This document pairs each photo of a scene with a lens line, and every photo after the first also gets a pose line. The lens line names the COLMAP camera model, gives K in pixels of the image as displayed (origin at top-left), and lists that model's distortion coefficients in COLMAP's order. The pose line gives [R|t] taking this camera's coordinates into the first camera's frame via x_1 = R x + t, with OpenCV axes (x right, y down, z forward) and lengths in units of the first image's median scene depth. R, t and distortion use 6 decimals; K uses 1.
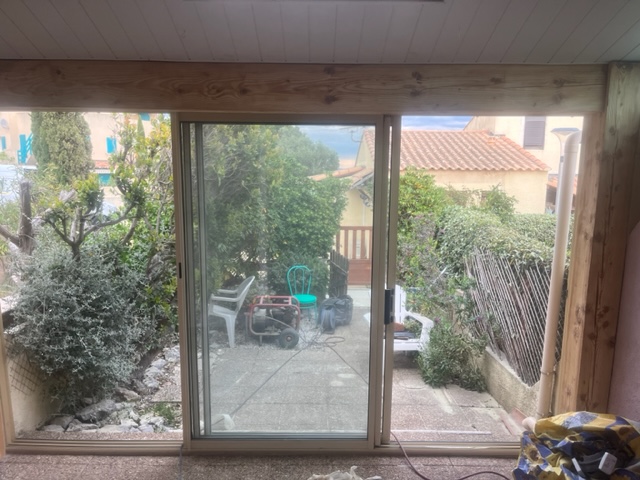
lens RADIAL K [[486.1, 0, 318.0], [0, 486.1, 243.7], [0, 0, 1]] dist [0.063482, -0.096581]
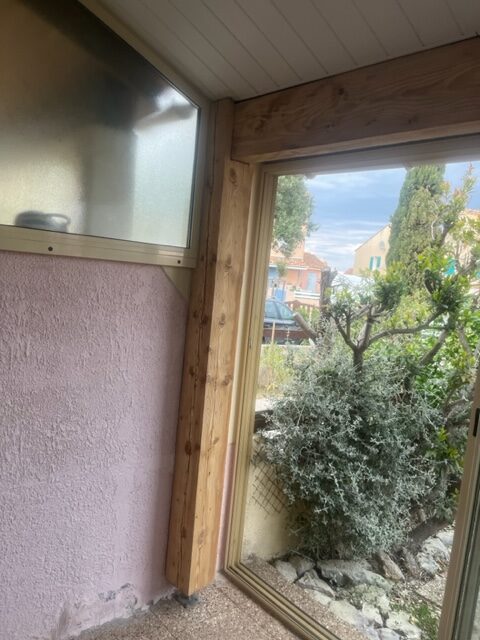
lens RADIAL K [[486.1, 0, 240.0], [0, 486.1, 320.0], [0, 0, 1]] dist [0.063482, -0.096581]
pose [[0.661178, 0.131568, -0.738602, -0.044425], [-0.205282, 0.978657, -0.009434, 0.000517], [0.721597, 0.157860, 0.674075, 0.303813]]
